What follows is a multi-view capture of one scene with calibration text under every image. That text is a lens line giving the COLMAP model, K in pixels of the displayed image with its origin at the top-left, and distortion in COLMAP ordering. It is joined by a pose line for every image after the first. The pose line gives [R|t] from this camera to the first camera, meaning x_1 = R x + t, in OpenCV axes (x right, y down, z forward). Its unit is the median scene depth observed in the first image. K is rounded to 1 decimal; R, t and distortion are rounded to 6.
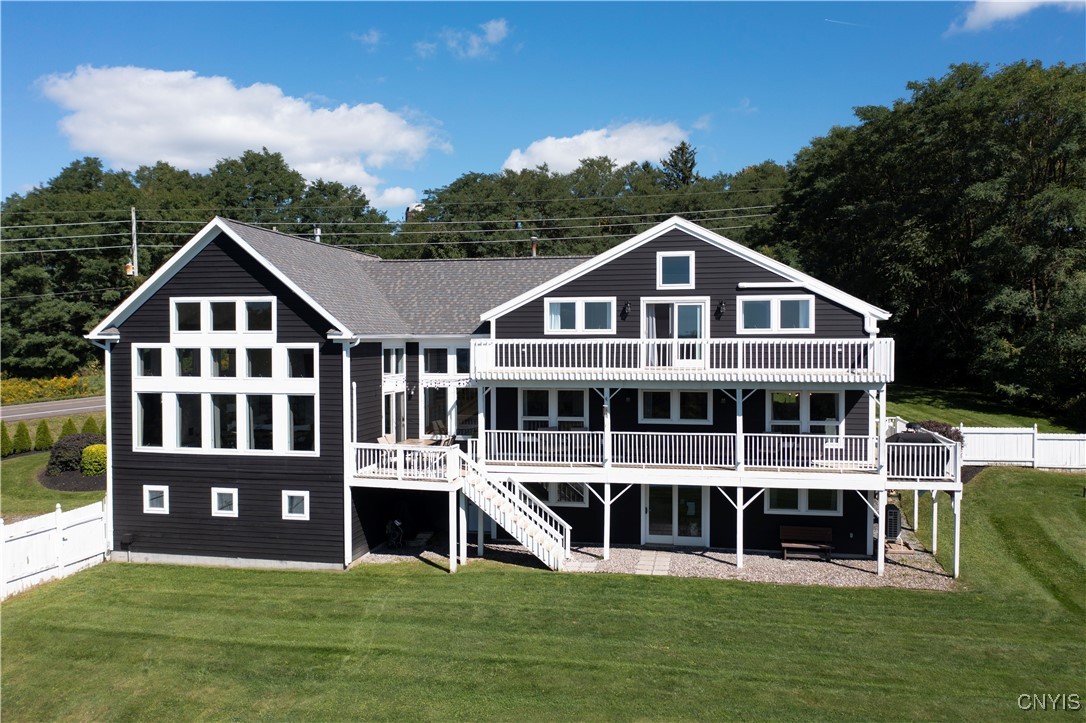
lens RADIAL K [[855.2, 0, 543.0], [0, 855.2, 361.5], [0, 0, 1]] dist [-0.008528, -0.004090]
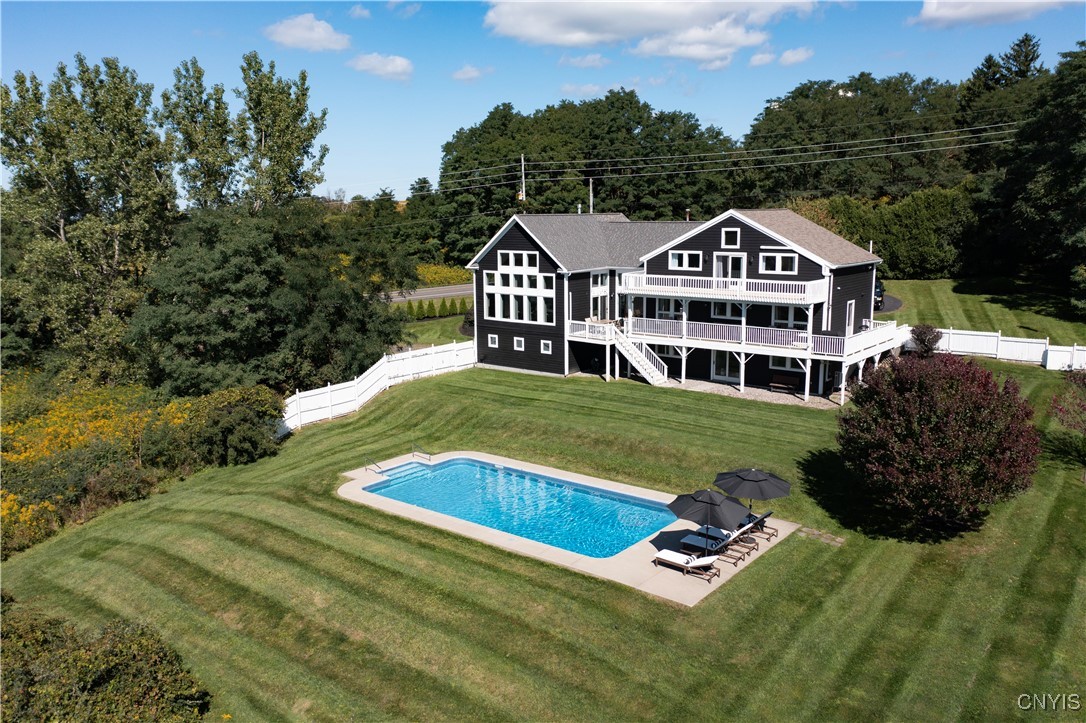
lens RADIAL K [[855.2, 0, 543.0], [0, 855.2, 361.5], [0, 0, 1]] dist [-0.008528, -0.004090]
pose [[0.886885, 0.073772, -0.456062, 0.689983], [-0.003832, 0.988309, 0.152416, -0.127295], [0.461974, -0.133428, 0.876799, -0.913544]]
